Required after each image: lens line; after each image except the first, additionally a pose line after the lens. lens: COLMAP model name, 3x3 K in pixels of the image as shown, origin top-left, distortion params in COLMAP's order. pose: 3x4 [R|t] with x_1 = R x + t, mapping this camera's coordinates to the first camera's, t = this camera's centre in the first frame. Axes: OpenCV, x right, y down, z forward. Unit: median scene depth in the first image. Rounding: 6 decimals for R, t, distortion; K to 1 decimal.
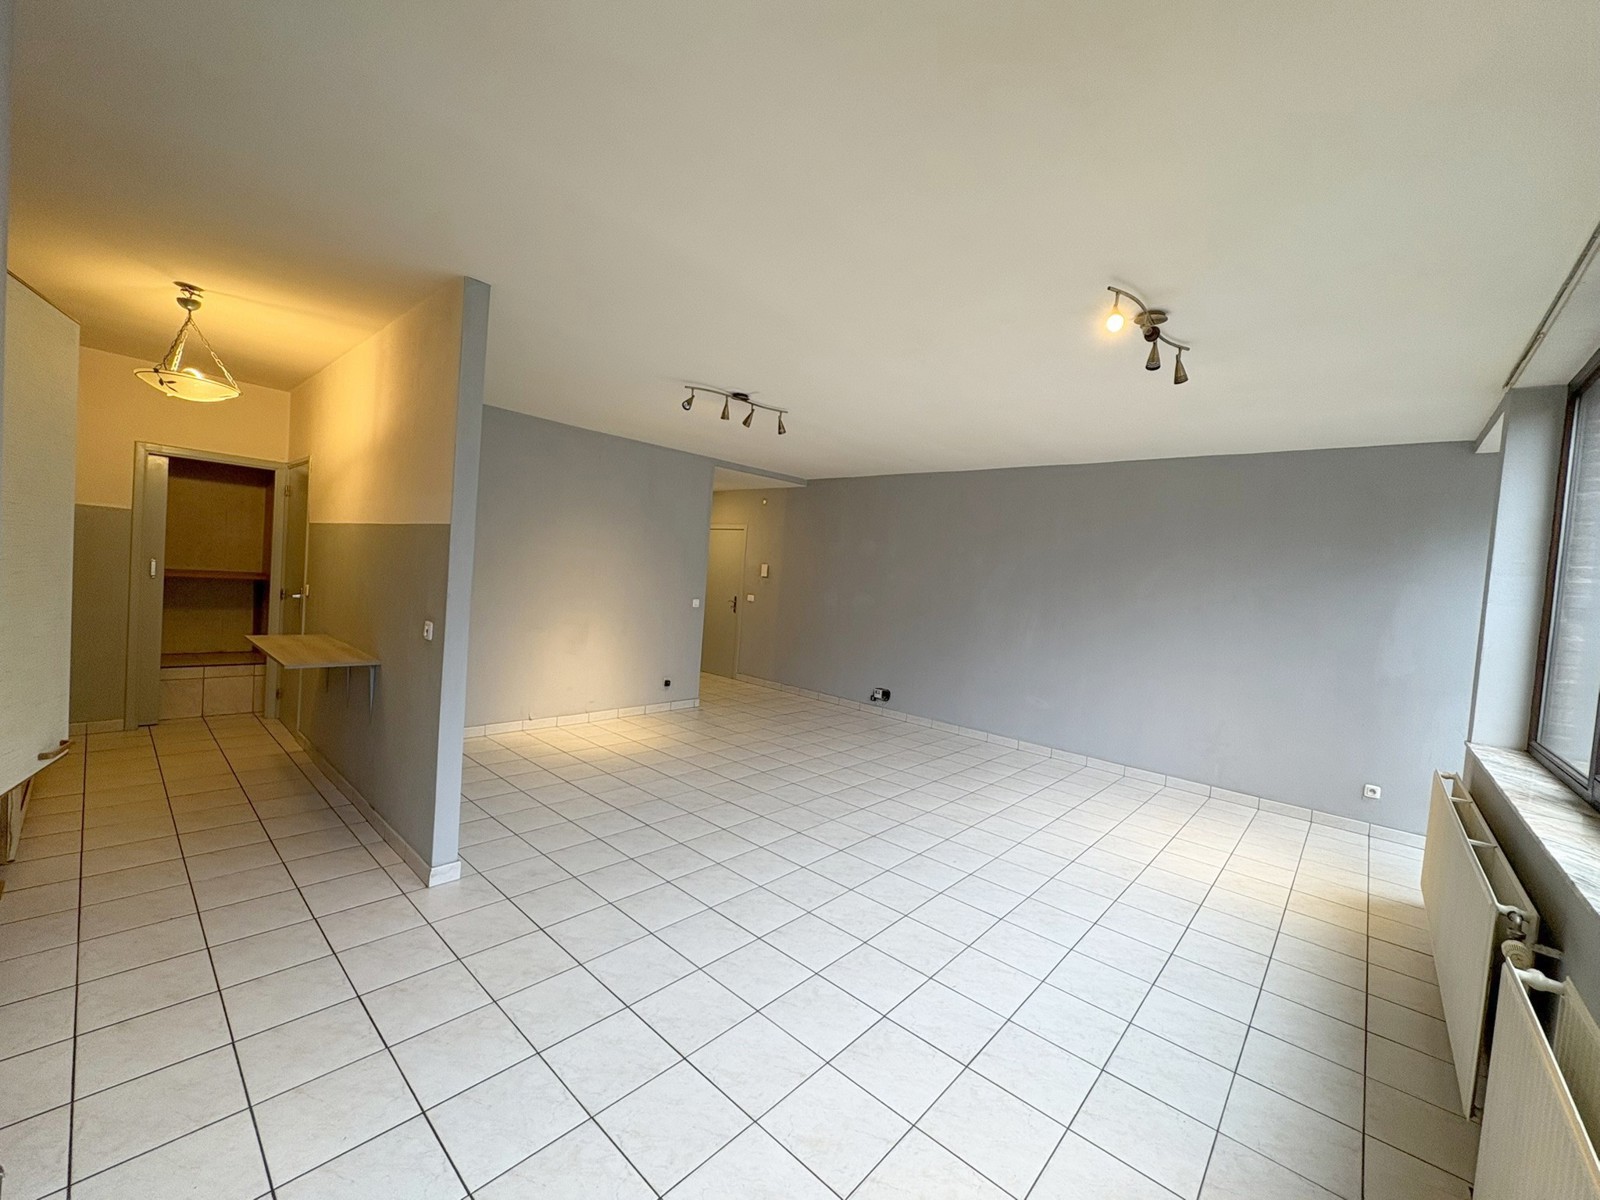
lens RADIAL K [[636.1, 0, 796.6], [0, 636.1, 601.3], [0, 0, 1]] dist [-0.004175, -0.001439]
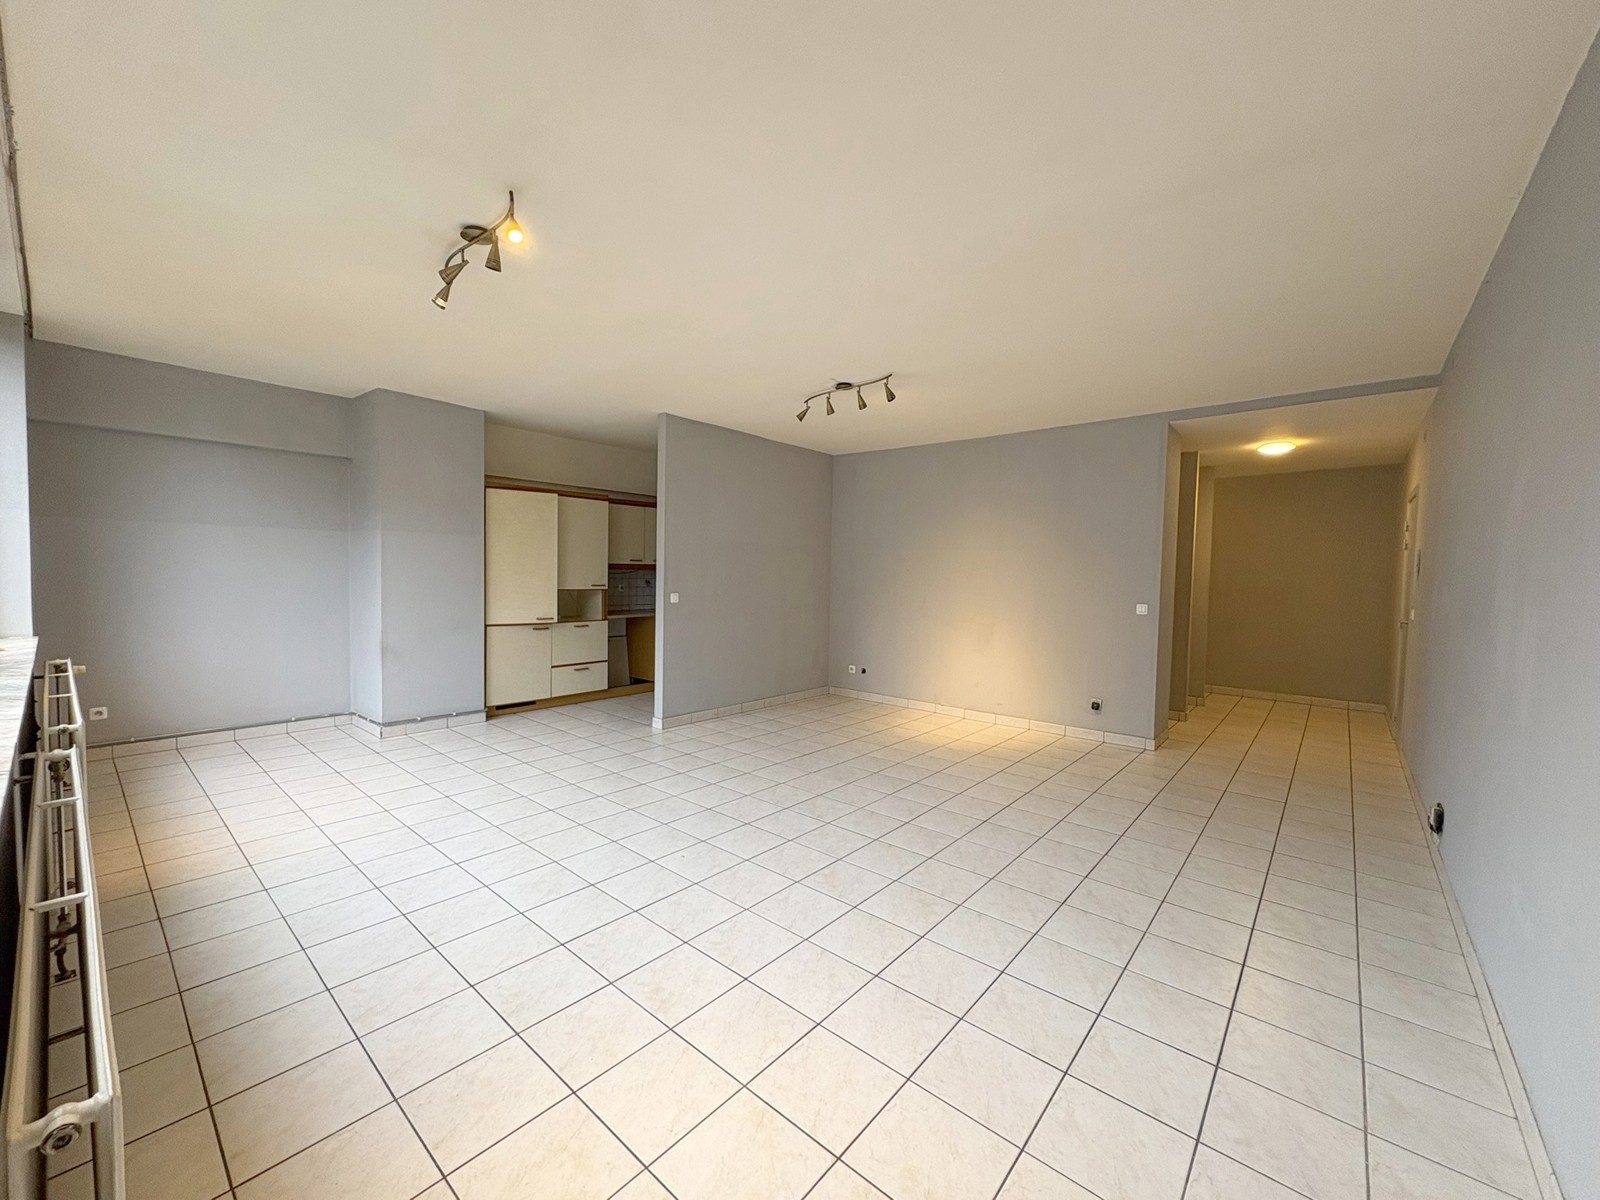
lens RADIAL K [[636.1, 0, 802.4], [0, 636.1, 596.3], [0, 0, 1]] dist [-0.004175, -0.001439]
pose [[0.039456, -0.031614, -0.998721, 0.858040], [-0.062110, 0.997489, -0.034029, 0.056276], [0.997289, 0.063373, 0.037393, 0.837362]]
